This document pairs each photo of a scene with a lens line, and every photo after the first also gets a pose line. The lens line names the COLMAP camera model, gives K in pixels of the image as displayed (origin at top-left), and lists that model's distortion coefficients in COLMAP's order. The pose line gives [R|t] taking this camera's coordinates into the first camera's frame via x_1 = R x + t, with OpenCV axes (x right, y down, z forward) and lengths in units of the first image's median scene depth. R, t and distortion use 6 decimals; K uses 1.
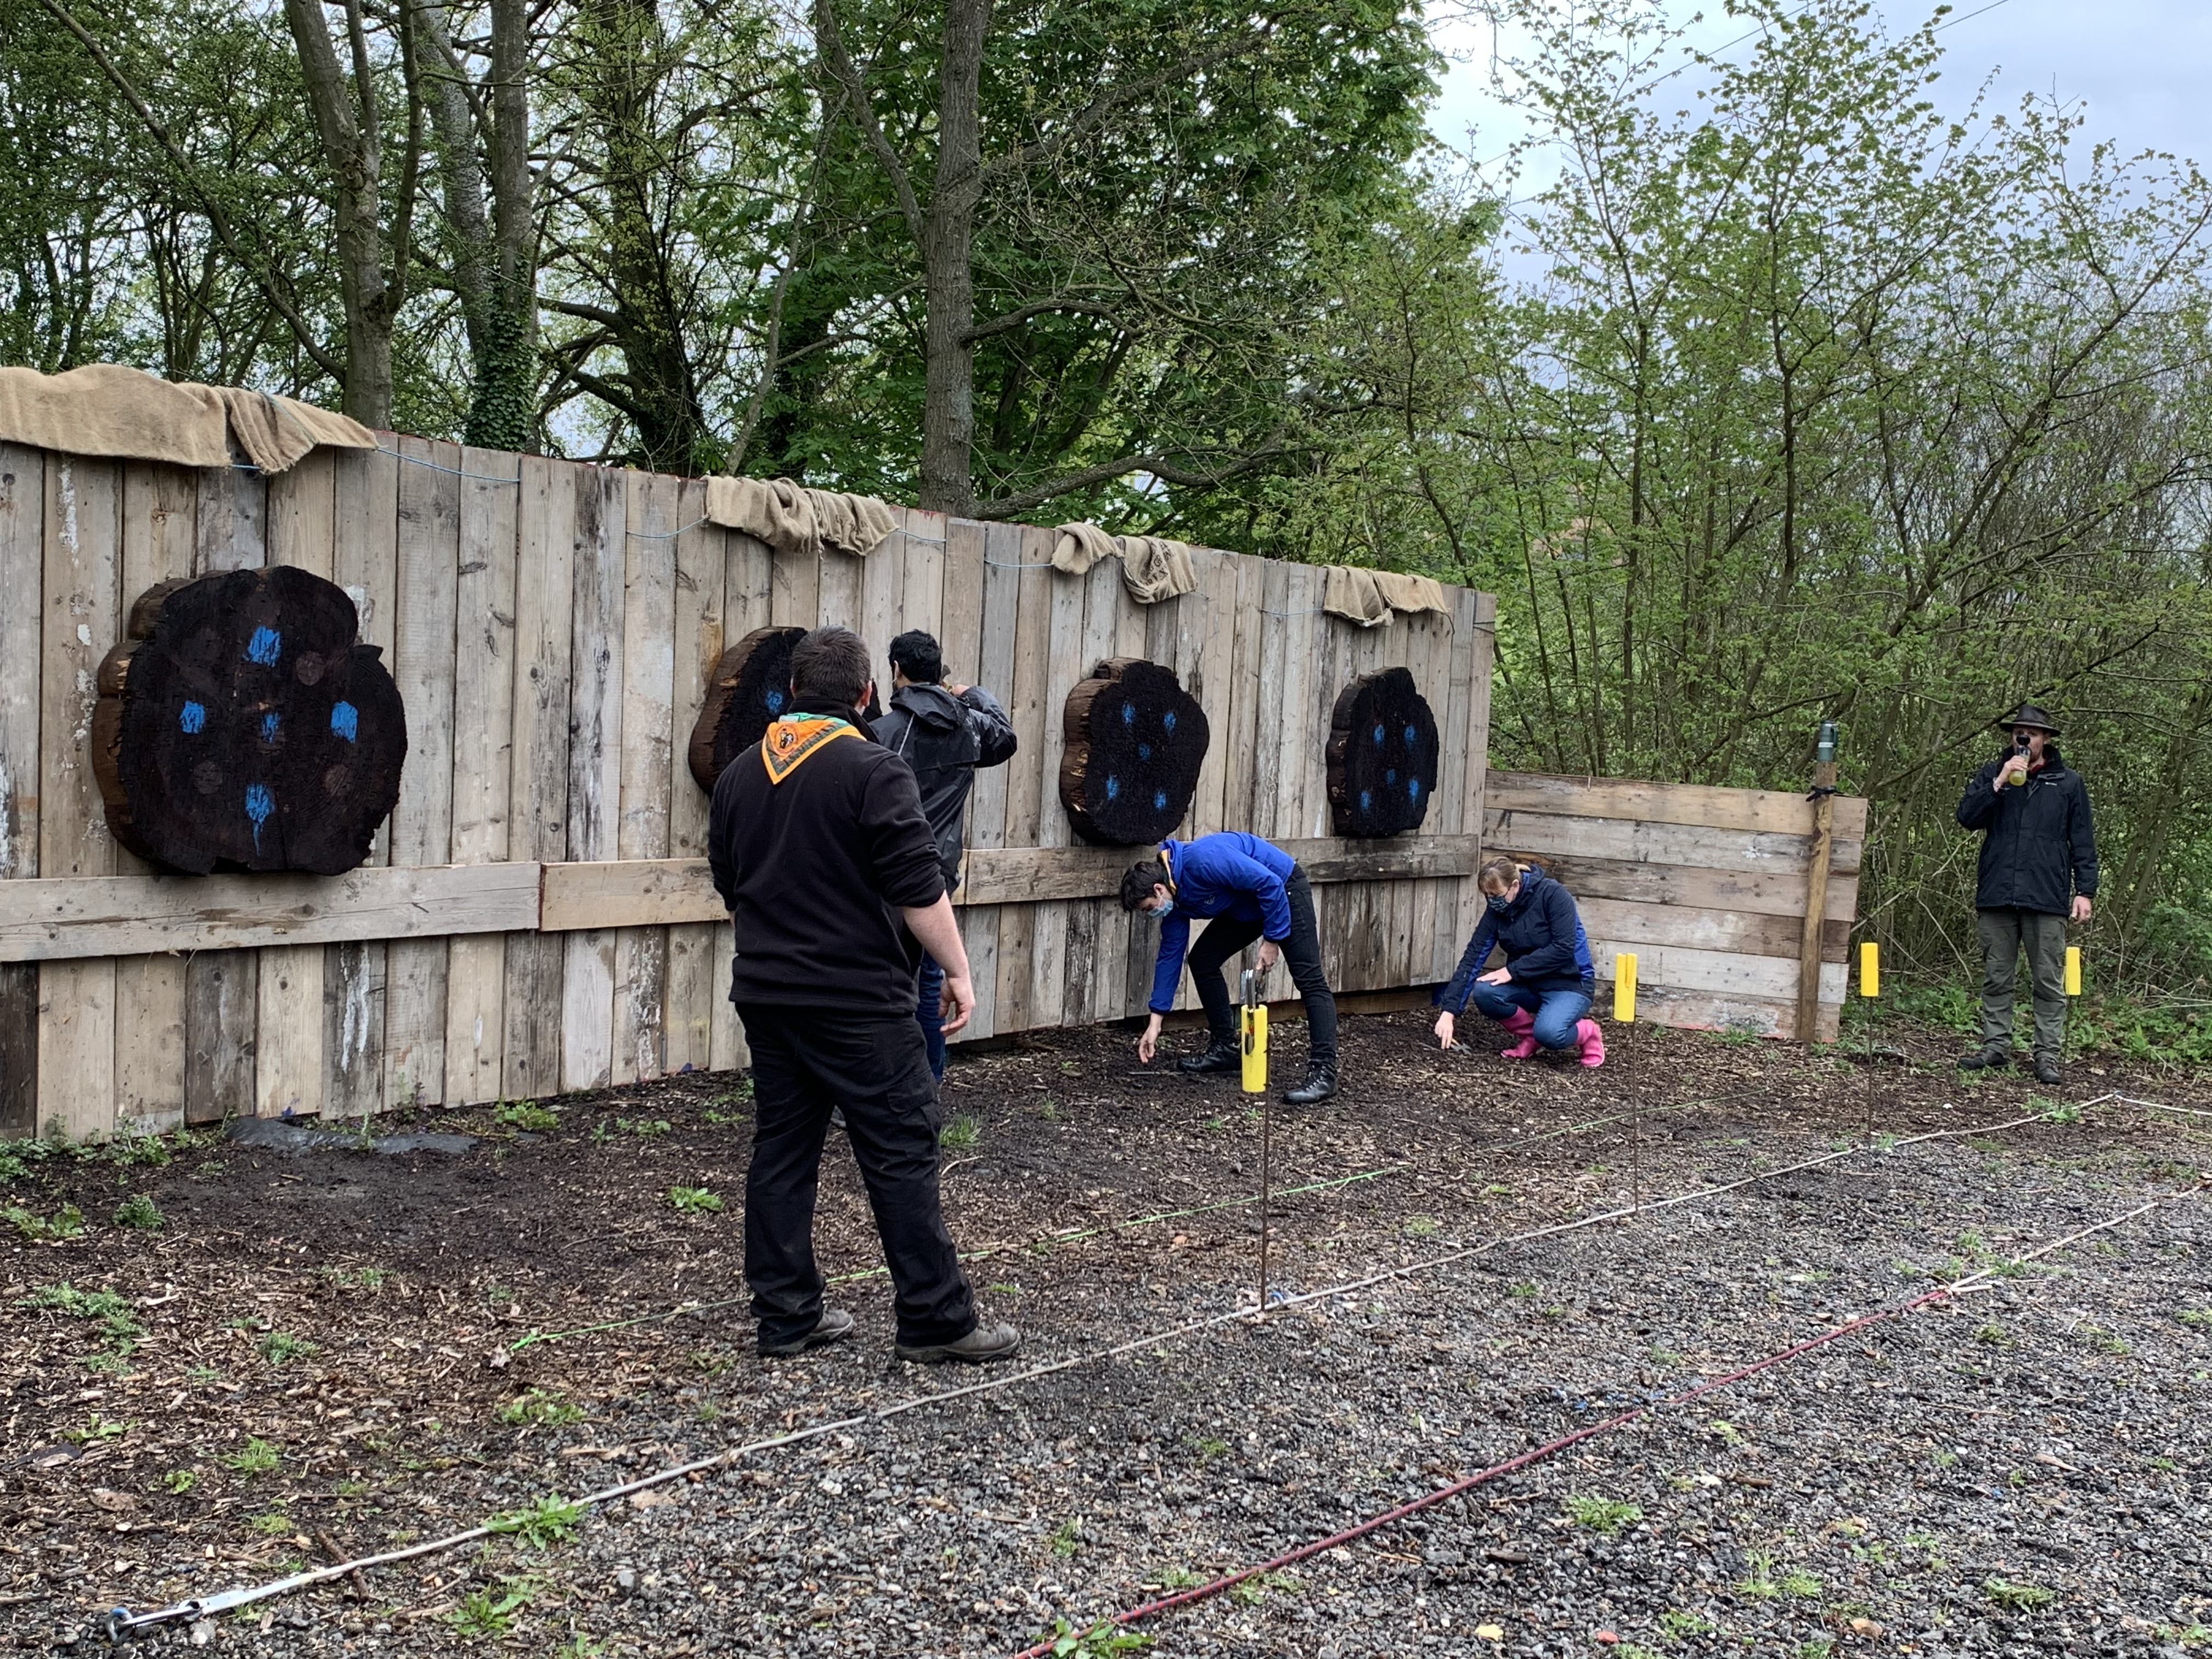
lens RADIAL K [[2469.9, 0, 1108.3], [0, 2469.9, 856.2], [0, 0, 1]] dist [0.164247, -0.369455]
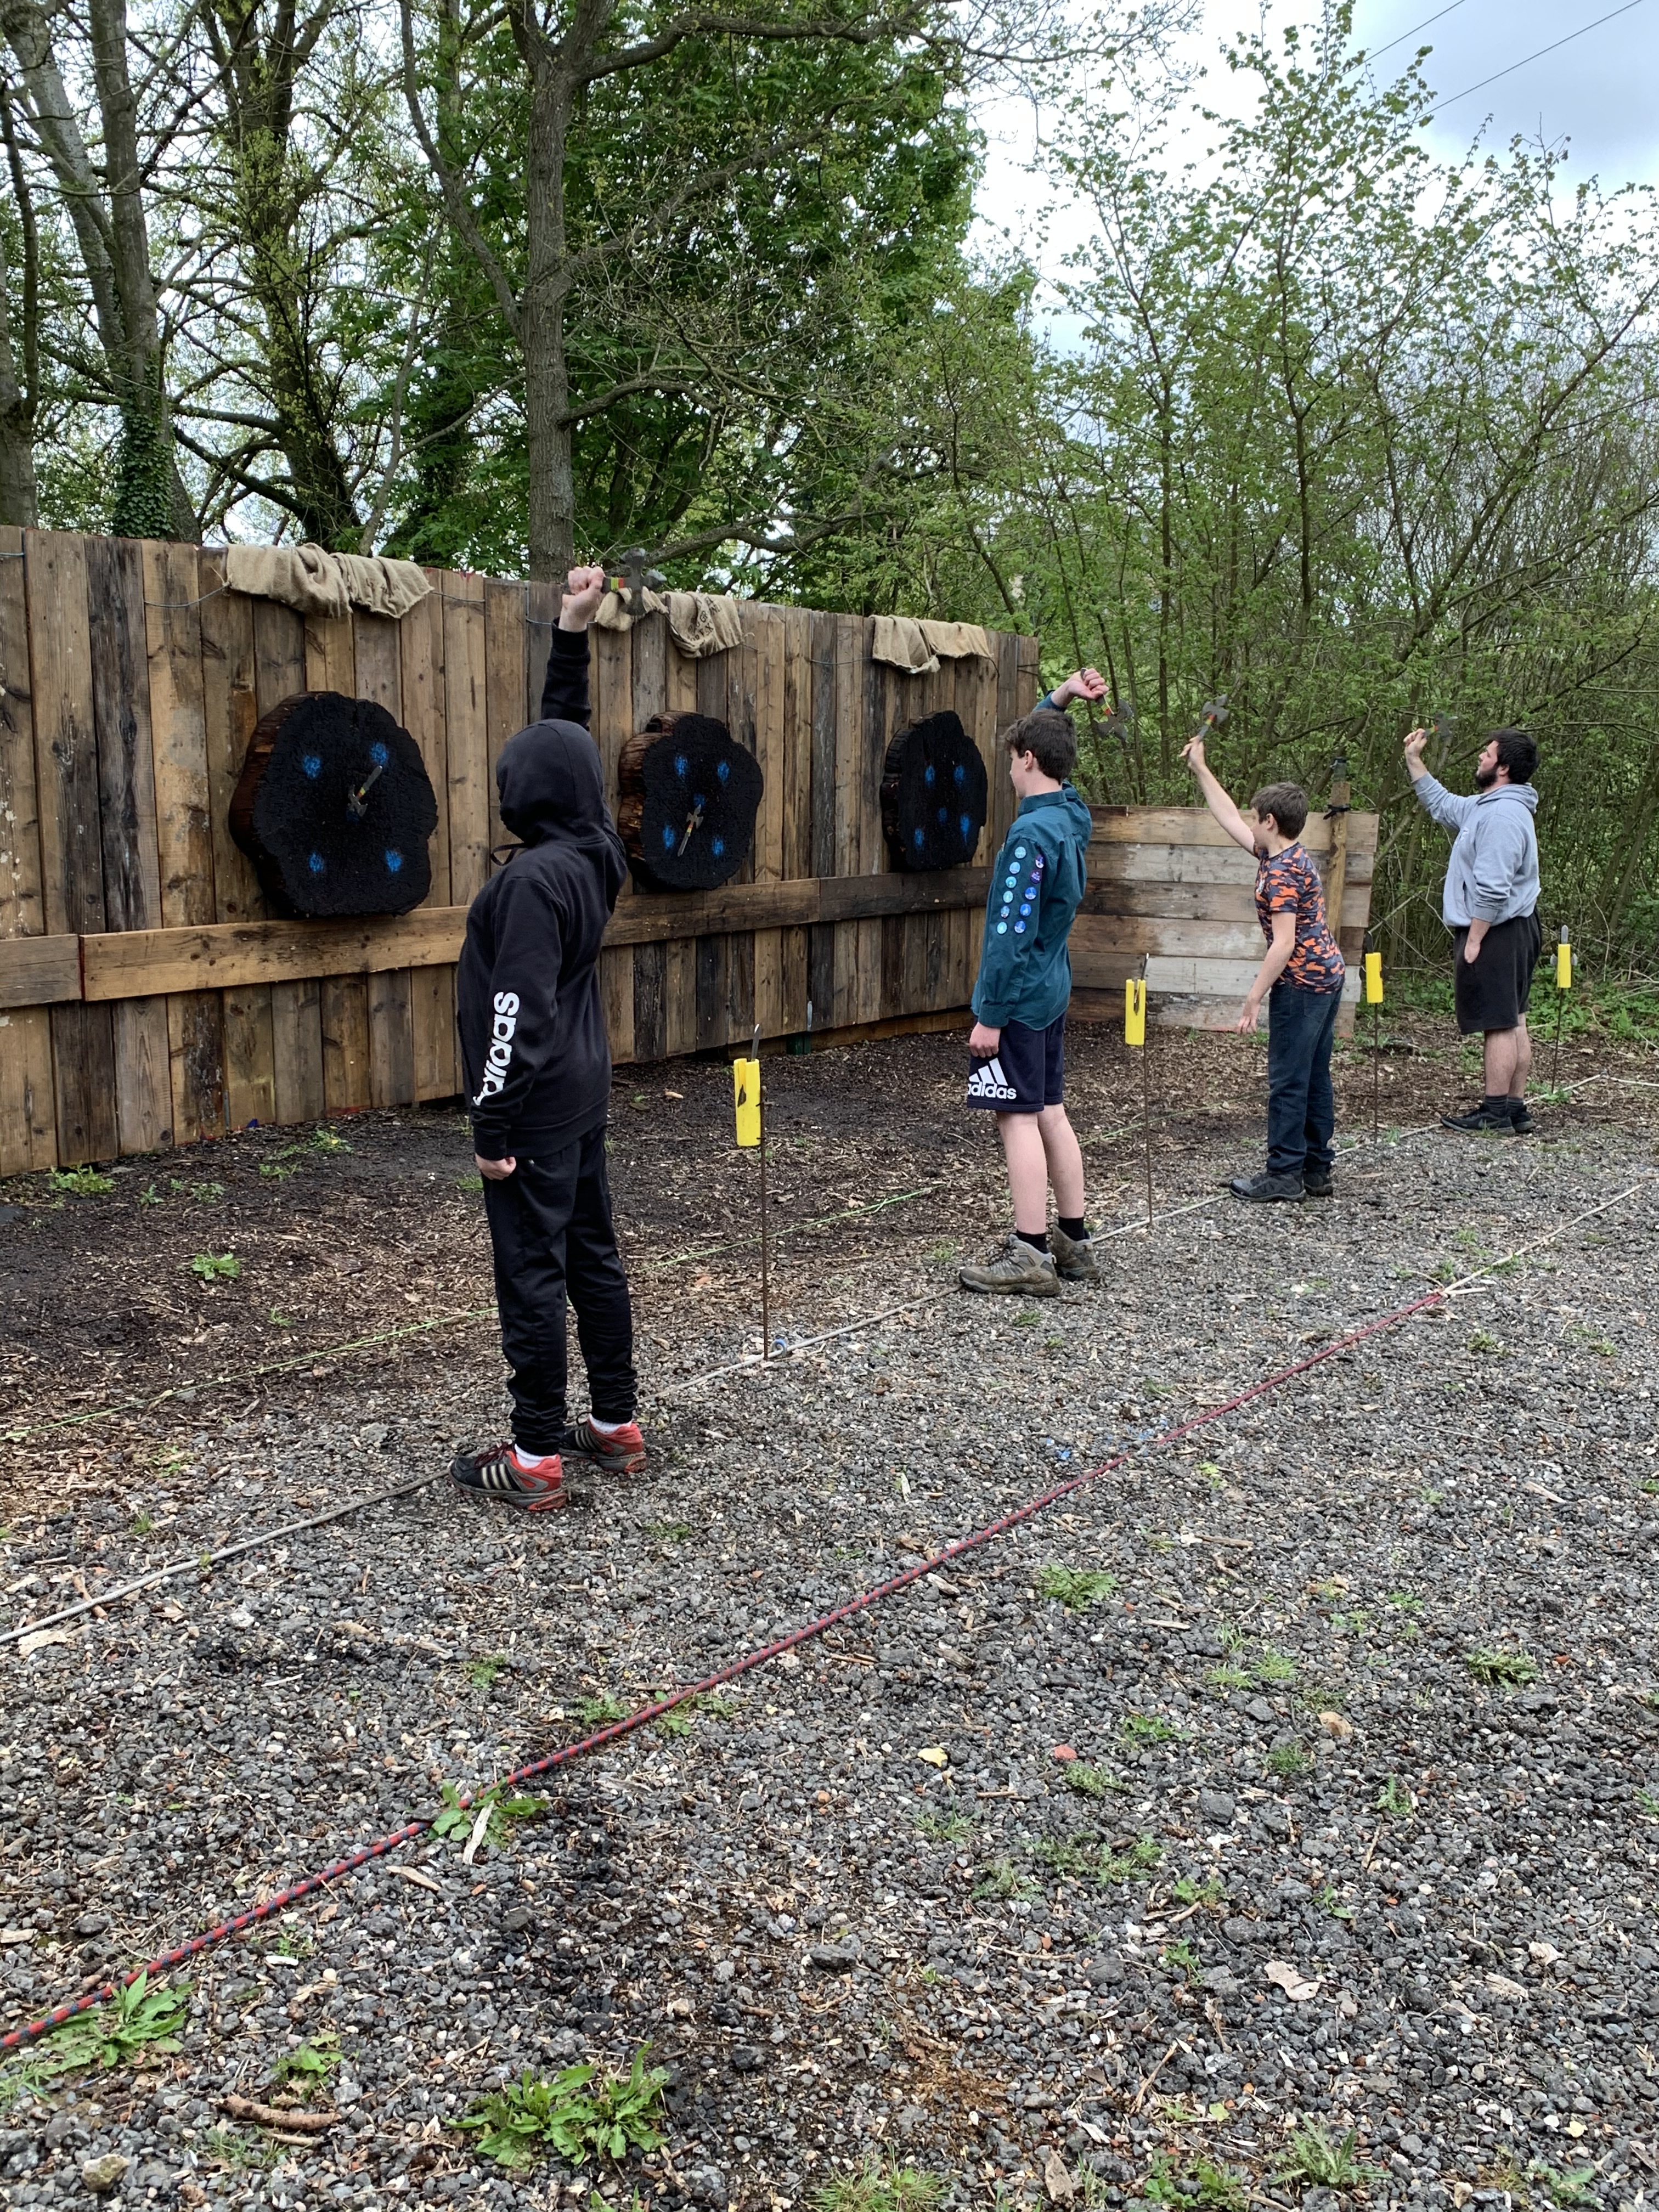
lens RADIAL K [[2038.9, 0, 825.7], [0, 2038.9, 1077.2], [0, 0, 1]] dist [0.104073, -0.179139]
pose [[0.998807, -0.045223, 0.018405, 0.047756], [0.043274, 0.994514, 0.095231, -0.005253], [-0.022611, -0.094321, 0.995285, 0.117544]]
